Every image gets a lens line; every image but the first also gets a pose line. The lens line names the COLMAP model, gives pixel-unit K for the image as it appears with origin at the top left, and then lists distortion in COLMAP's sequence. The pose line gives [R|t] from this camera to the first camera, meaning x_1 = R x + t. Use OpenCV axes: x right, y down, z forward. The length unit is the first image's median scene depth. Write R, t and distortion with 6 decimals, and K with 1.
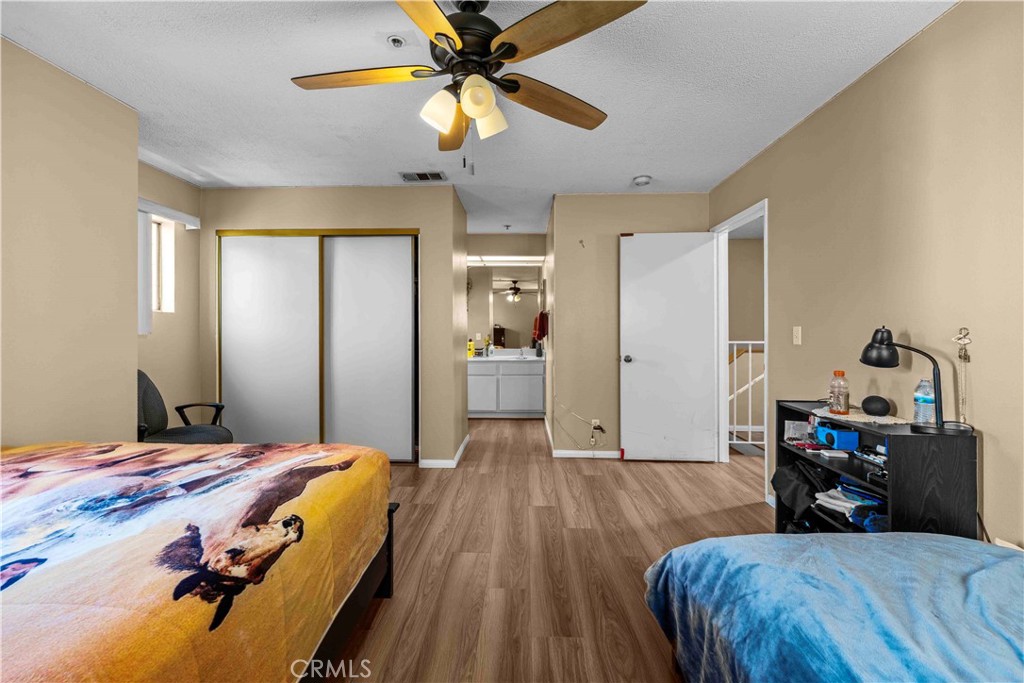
lens RADIAL K [[423.4, 0, 509.8], [0, 423.4, 340.5], [0, 0, 1]] dist [-0.000965, -0.000195]
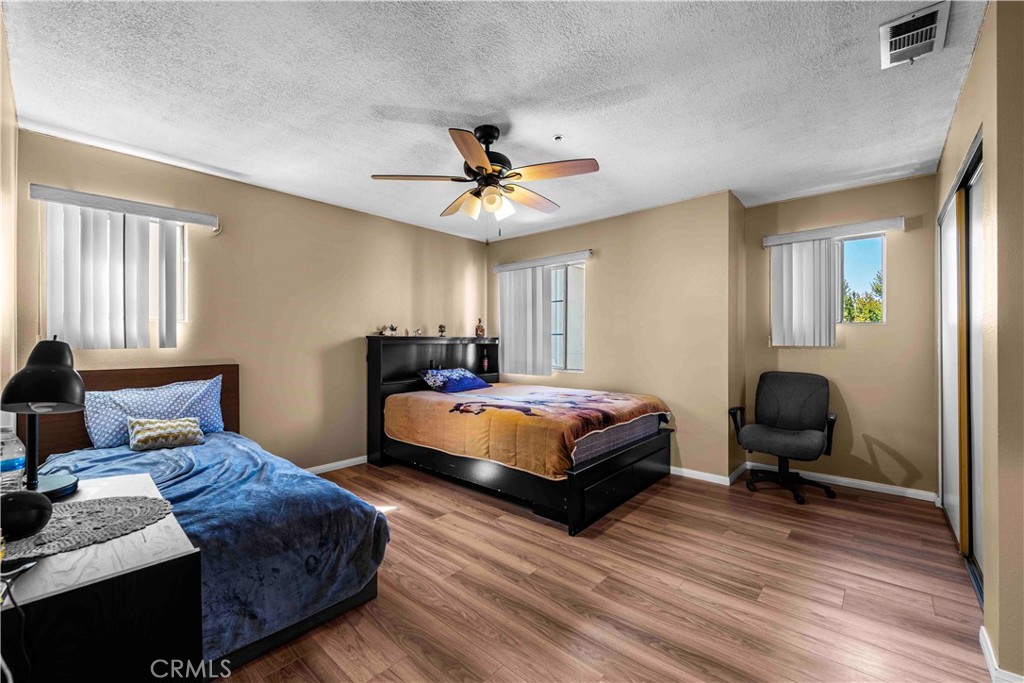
lens RADIAL K [[423.4, 0, 509.8], [0, 423.4, 340.5], [0, 0, 1]] dist [-0.000965, -0.000195]
pose [[-0.638642, 0.001859, -0.769502, 0.485496], [-0.009327, 0.999905, 0.010156, -0.025195], [0.769447, 0.013663, -0.638564, 0.918622]]
